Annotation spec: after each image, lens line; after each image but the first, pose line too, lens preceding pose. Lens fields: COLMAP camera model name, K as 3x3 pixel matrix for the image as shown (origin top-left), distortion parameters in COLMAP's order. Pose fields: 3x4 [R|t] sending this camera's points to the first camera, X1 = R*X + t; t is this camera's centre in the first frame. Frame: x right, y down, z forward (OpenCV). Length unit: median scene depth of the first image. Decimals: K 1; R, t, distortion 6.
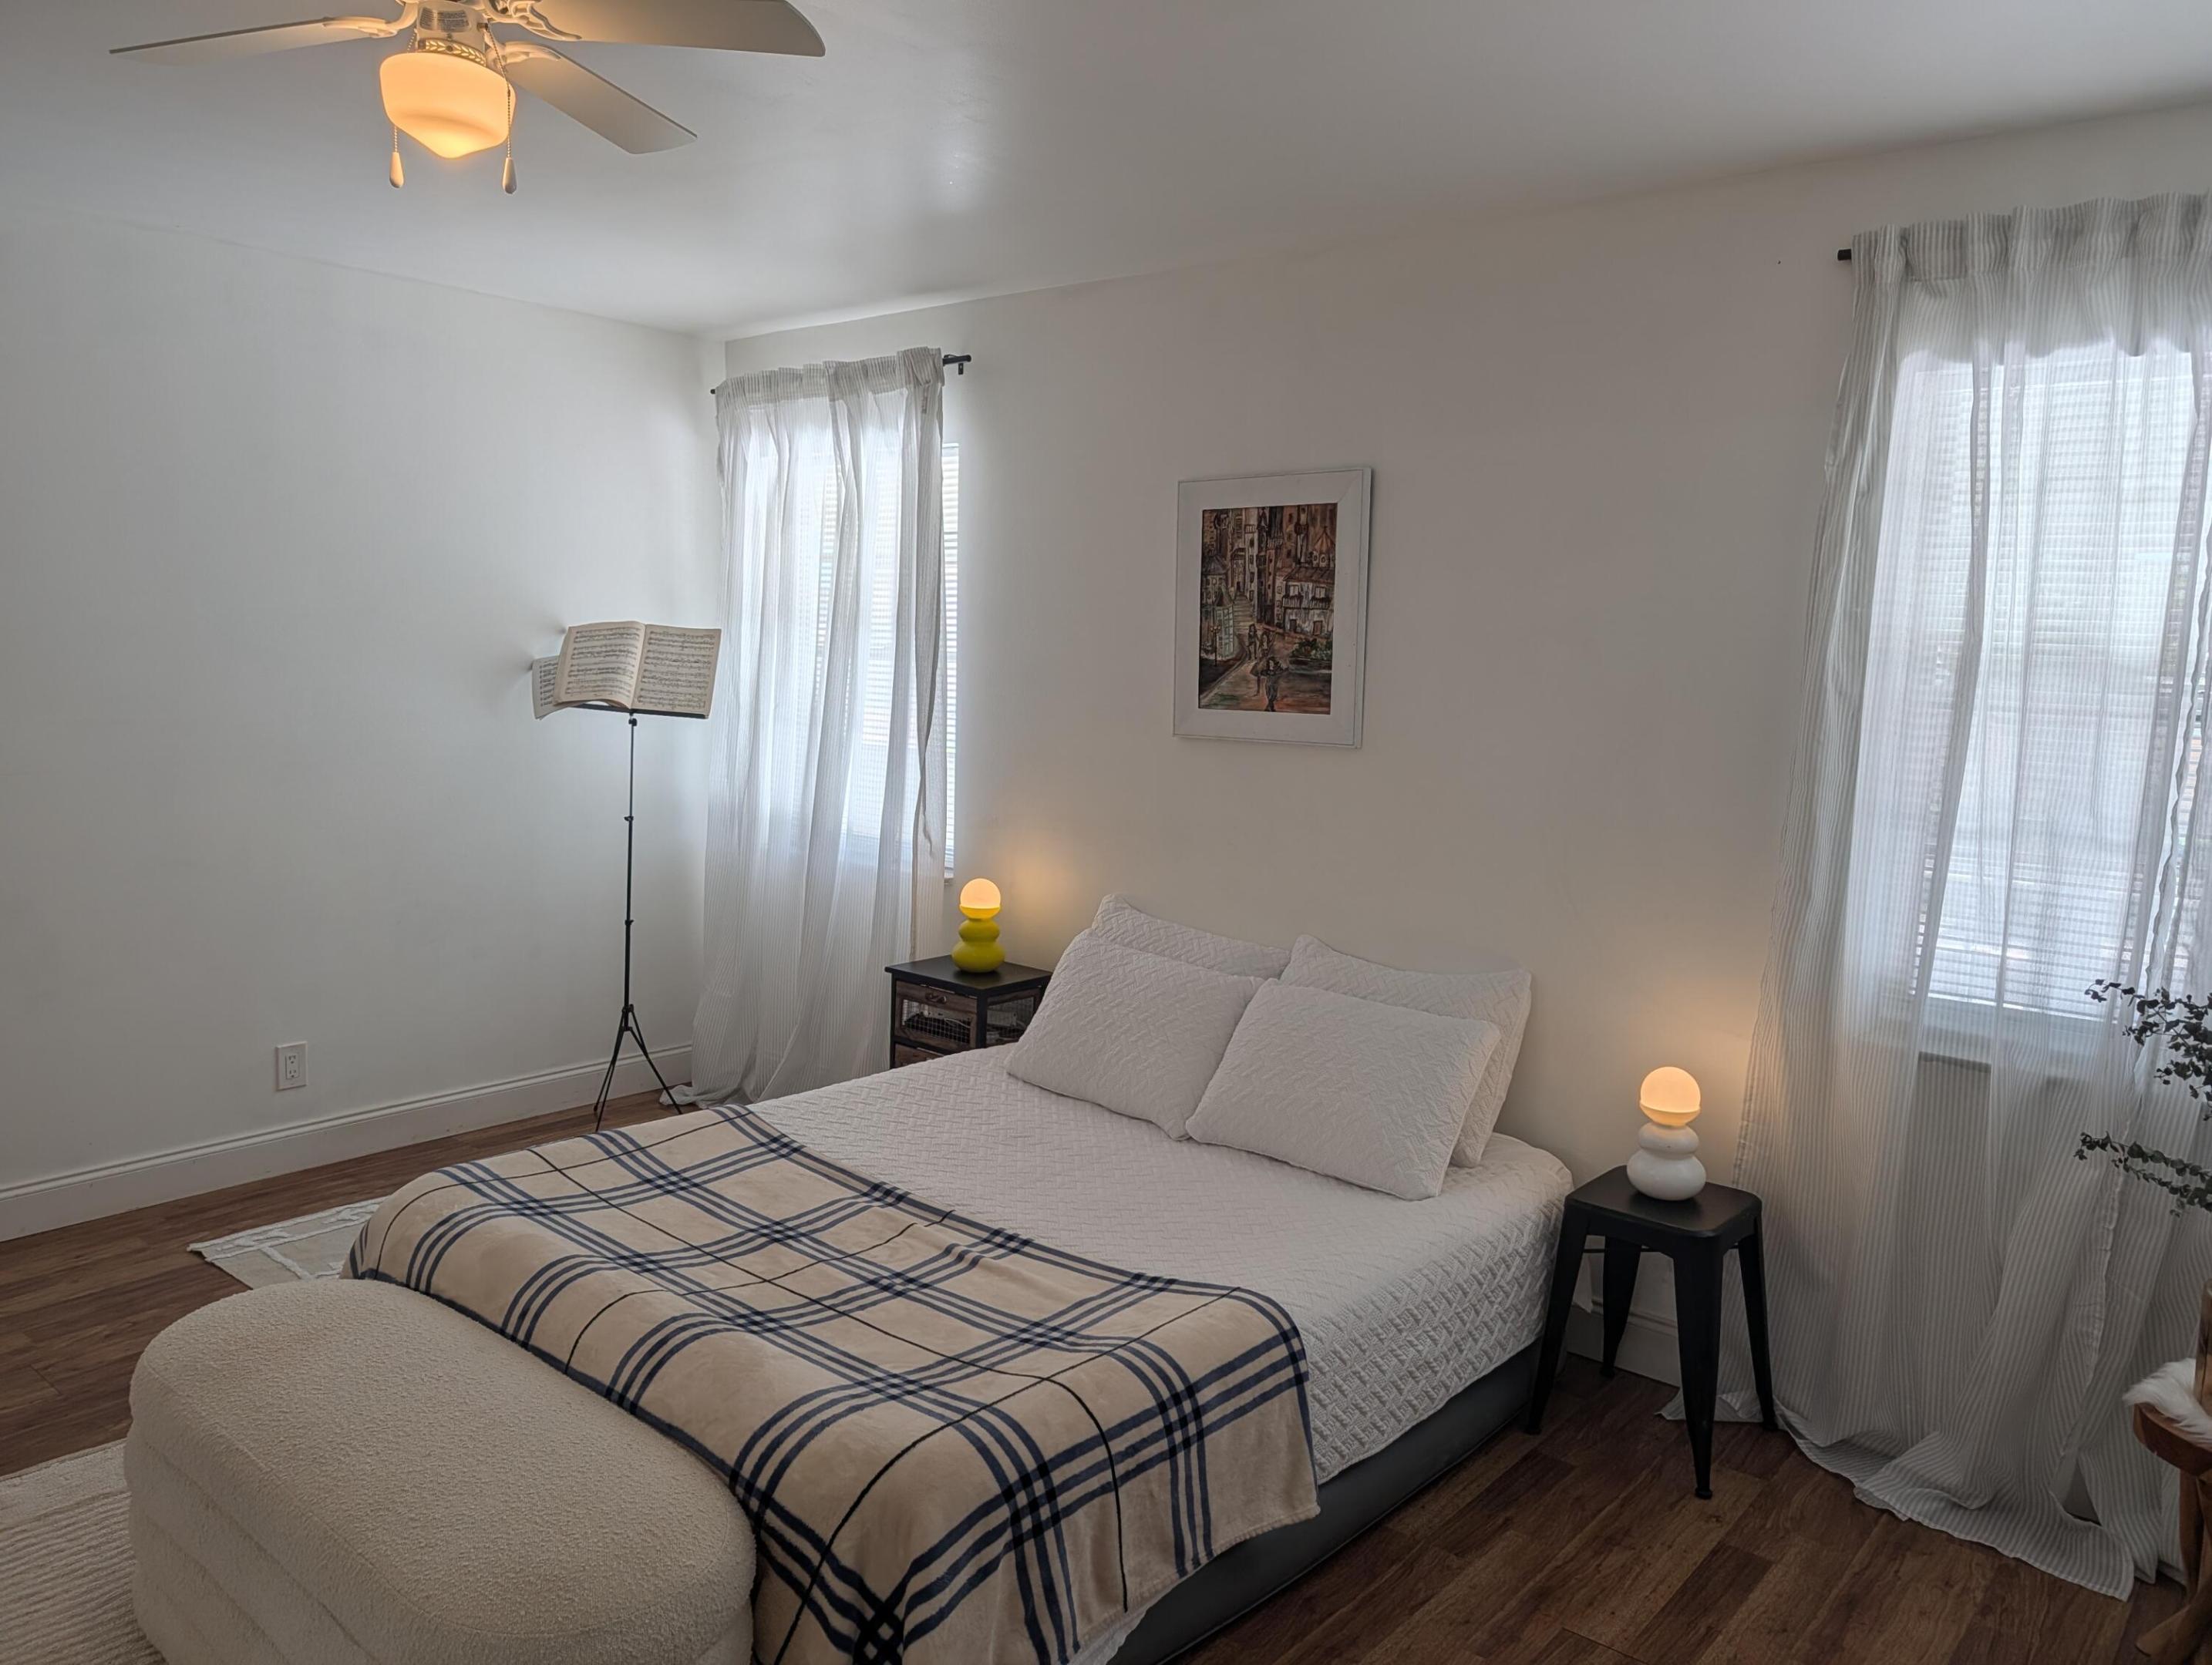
lens RADIAL K [[1595.0, 0, 1097.4], [0, 1595.0, 822.8], [0, 0, 1]] dist [0.020790, -0.018139]
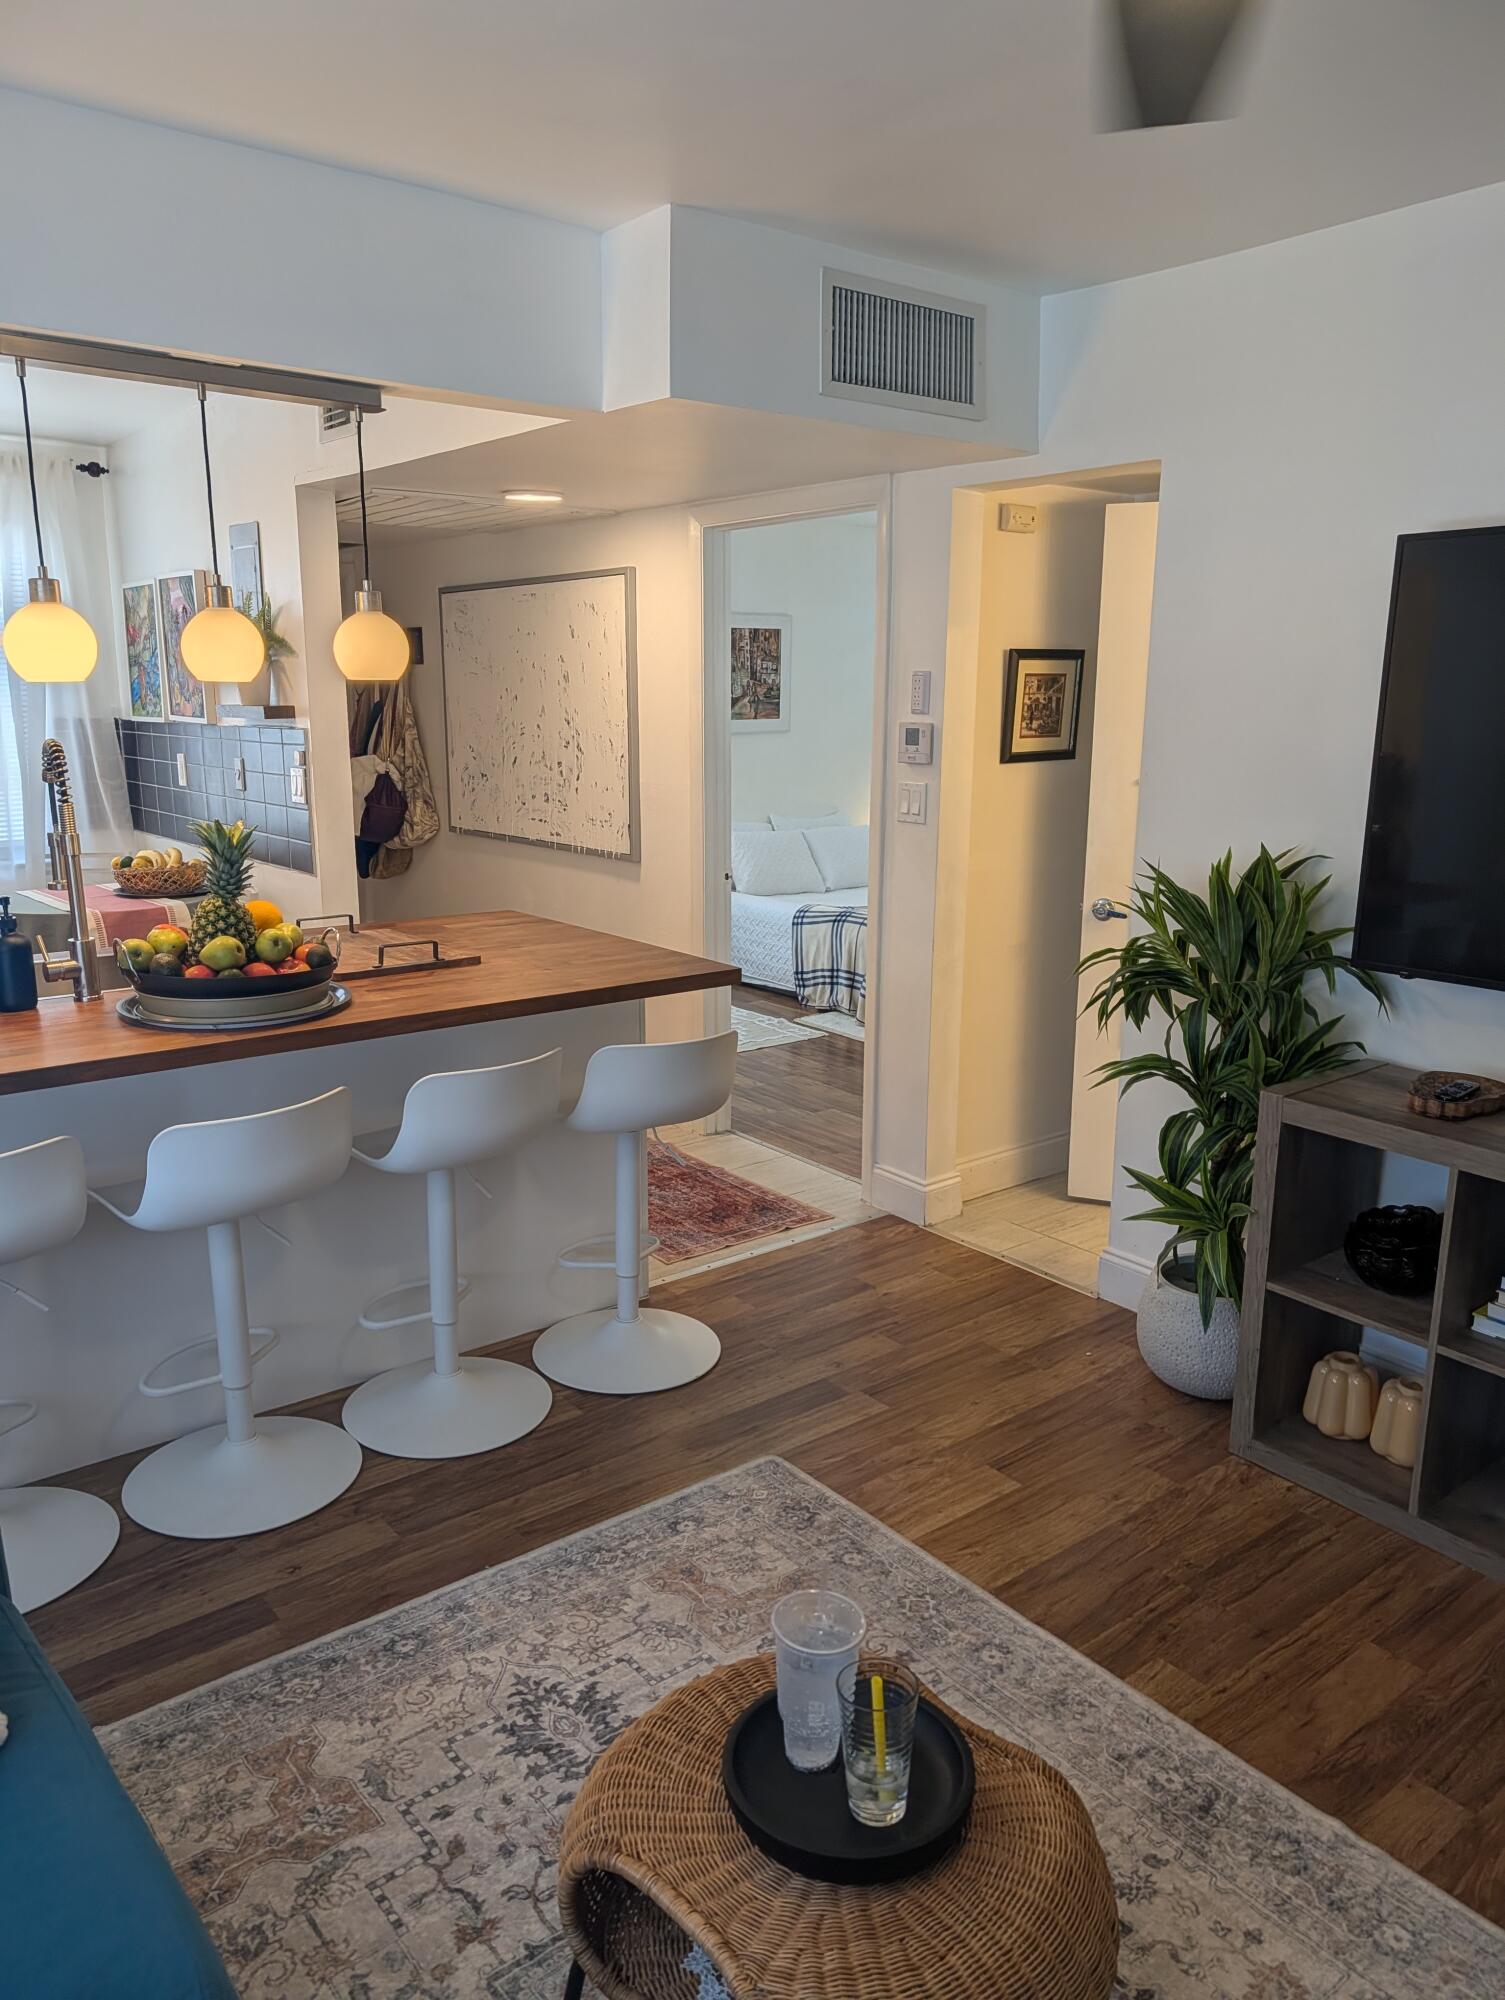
lens RADIAL K [[1438.6, 0, 752.1], [0, 1438.6, 1027.1], [0, 0, 1]] dist [0.027035, -0.029867]
pose [[0.191606, -0.250979, 0.948840, -2.018302], [0.112779, 0.965978, 0.232738, -0.126027], [-0.974971, 0.062416, 0.213392, 0.588200]]
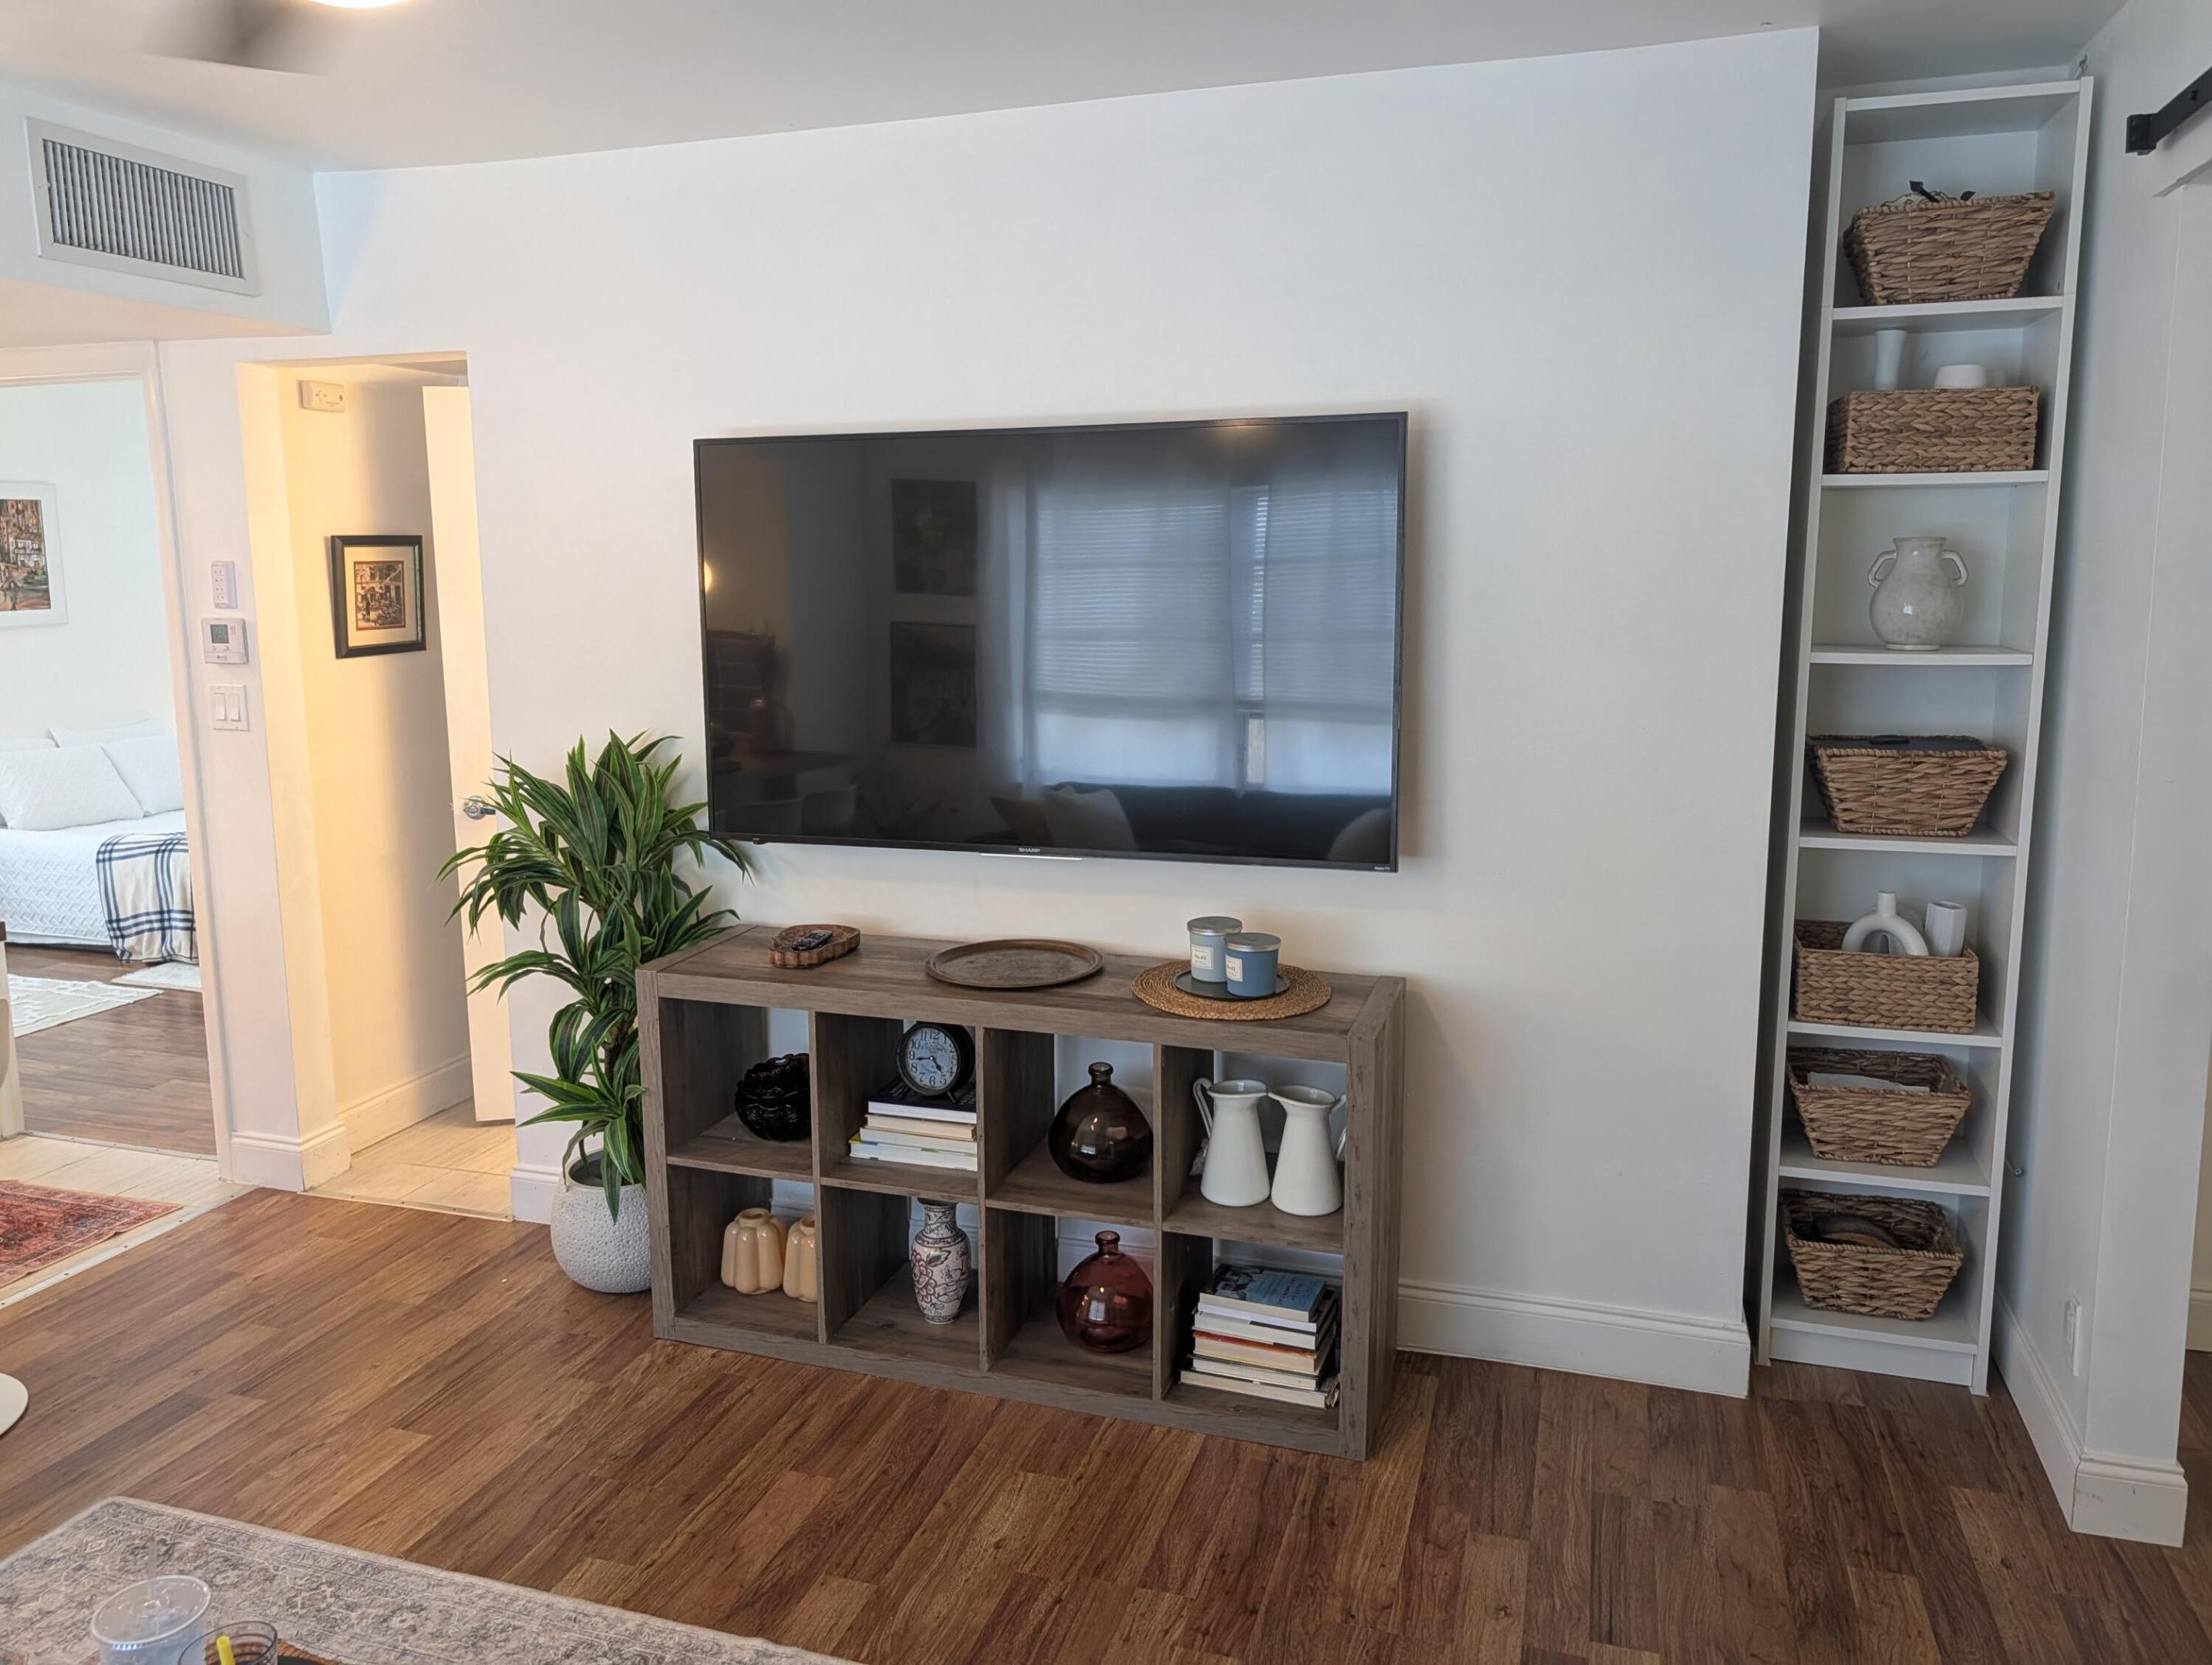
lens RADIAL K [[1595.0, 0, 1114.9], [0, 1595.0, 791.7], [0, 0, 1]] dist [0.020790, -0.018139]
pose [[-0.390444, -0.160738, 0.906486, -2.112754], [0.102506, 0.970927, 0.216316, -0.137800], [-0.914902, 0.177380, -0.362616, 0.551186]]
